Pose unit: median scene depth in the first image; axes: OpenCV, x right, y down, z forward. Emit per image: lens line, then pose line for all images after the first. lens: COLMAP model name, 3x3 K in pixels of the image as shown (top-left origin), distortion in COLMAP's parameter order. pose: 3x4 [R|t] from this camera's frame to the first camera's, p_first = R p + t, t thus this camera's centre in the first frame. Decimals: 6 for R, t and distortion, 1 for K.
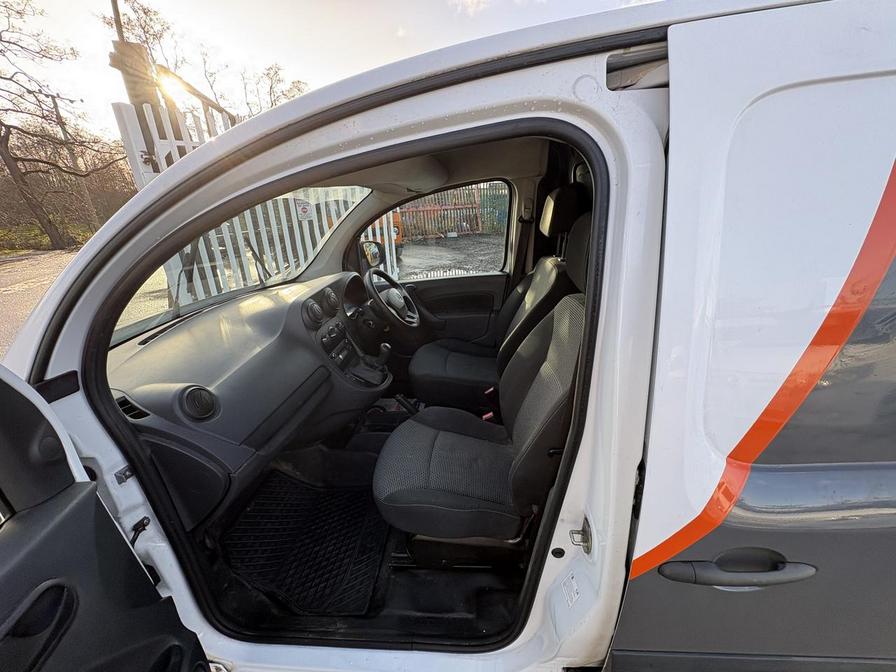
lens RADIAL K [[353.8, 0, 448.0], [0, 353.8, 336.0], [0, 0, 1]] dist [0.001004, 0.000235]
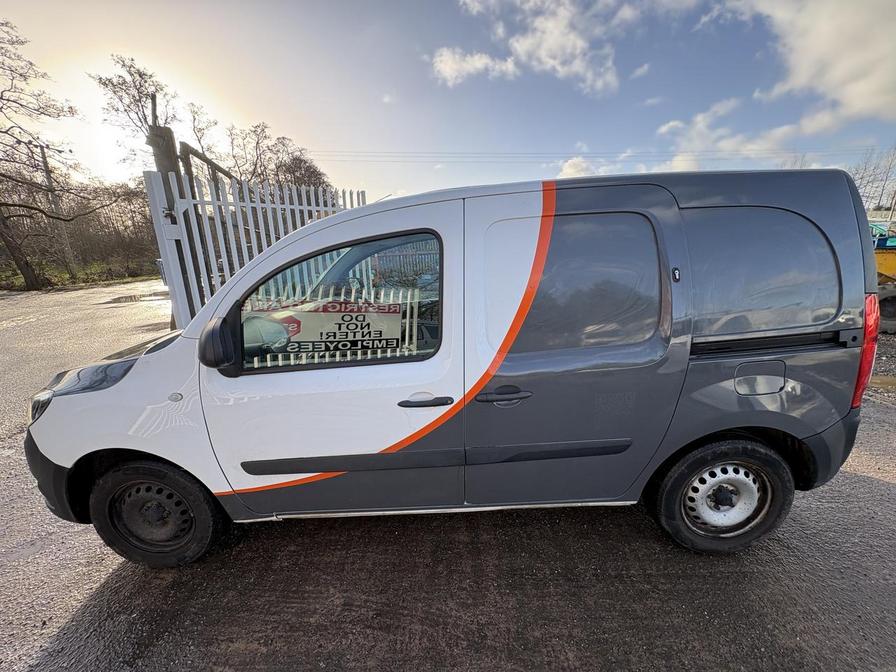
lens RADIAL K [[353.8, 0, 448.0], [0, 353.8, 336.0], [0, 0, 1]] dist [0.001004, 0.000235]
pose [[0.998058, -0.007509, 0.061840, 0.076317], [0.014606, 0.993244, -0.115126, 0.147816], [-0.060558, 0.115805, 0.991424, -0.440403]]
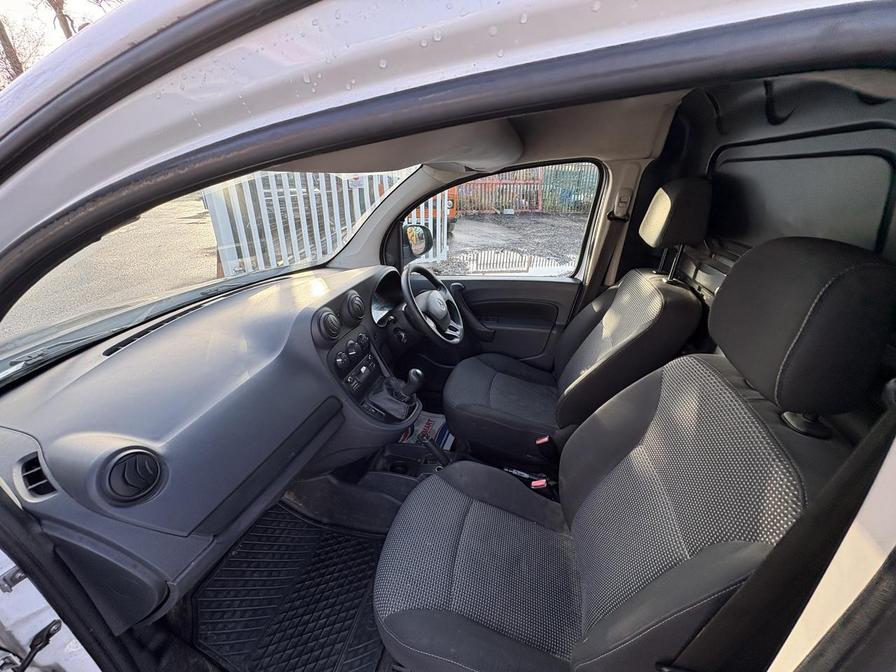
lens RADIAL K [[355.1, 0, 449.9], [0, 355.1, 336.1], [0, 0, 1]] dist [0.001632, 0.000244]
pose [[0.987547, 0.113143, -0.109311, -0.020771], [-0.105342, 0.991626, 0.074701, -0.092422], [0.116848, -0.062256, 0.991197, 0.186423]]
